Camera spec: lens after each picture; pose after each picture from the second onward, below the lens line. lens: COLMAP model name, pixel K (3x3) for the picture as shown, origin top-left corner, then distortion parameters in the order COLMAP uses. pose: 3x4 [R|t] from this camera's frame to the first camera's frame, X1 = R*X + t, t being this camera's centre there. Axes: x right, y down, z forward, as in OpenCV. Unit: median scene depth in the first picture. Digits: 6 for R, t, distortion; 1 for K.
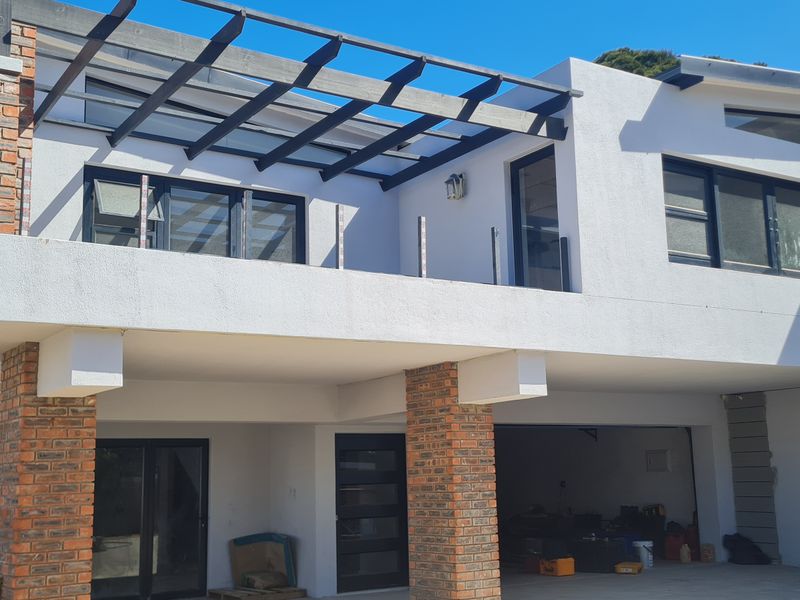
lens RADIAL K [[994.0, 0, 430.2], [0, 994.0, 303.7], [0, 0, 1]] dist [0.054589, -0.017580]
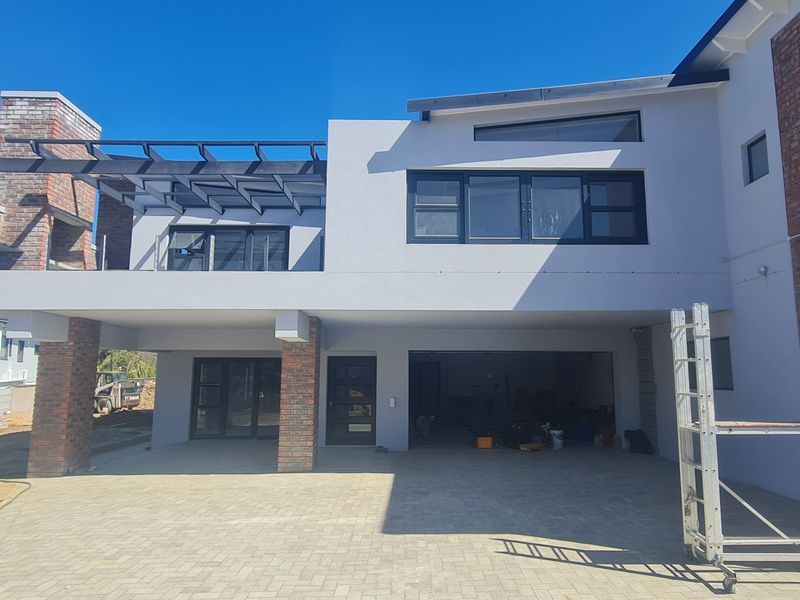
lens RADIAL K [[540.4, 0, 416.0], [0, 540.4, 300.1], [0, 0, 1]] dist [0.002389, -0.002163]
pose [[0.841063, -0.045738, -0.539000, 0.693772], [0.068451, 0.997408, 0.022174, 0.024541], [0.536588, -0.055545, 0.842014, 0.345325]]
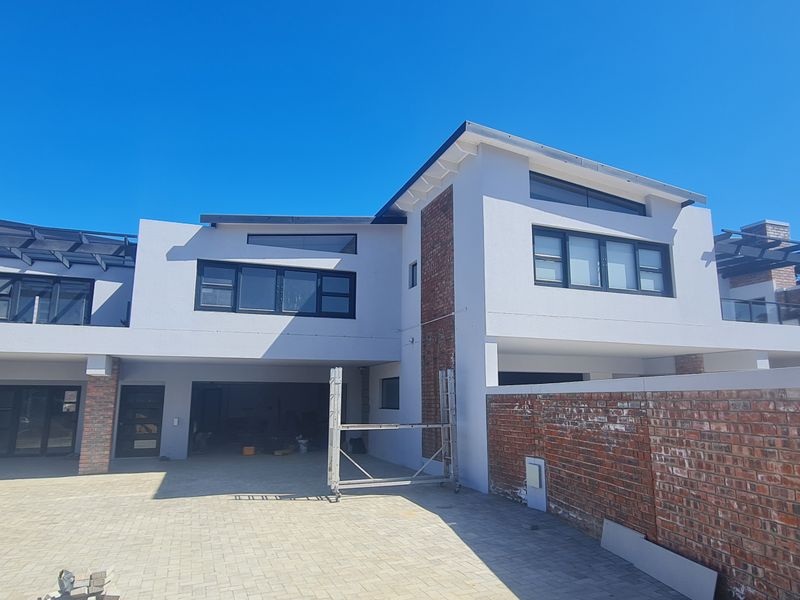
lens RADIAL K [[540.4, 0, 416.0], [0, 540.4, 300.1], [0, 0, 1]] dist [0.002389, -0.002163]
pose [[0.978485, -0.009934, -0.206080, 0.973015], [0.009599, 0.999950, -0.002628, -0.059133], [0.206096, 0.000593, 0.978532, -0.038612]]
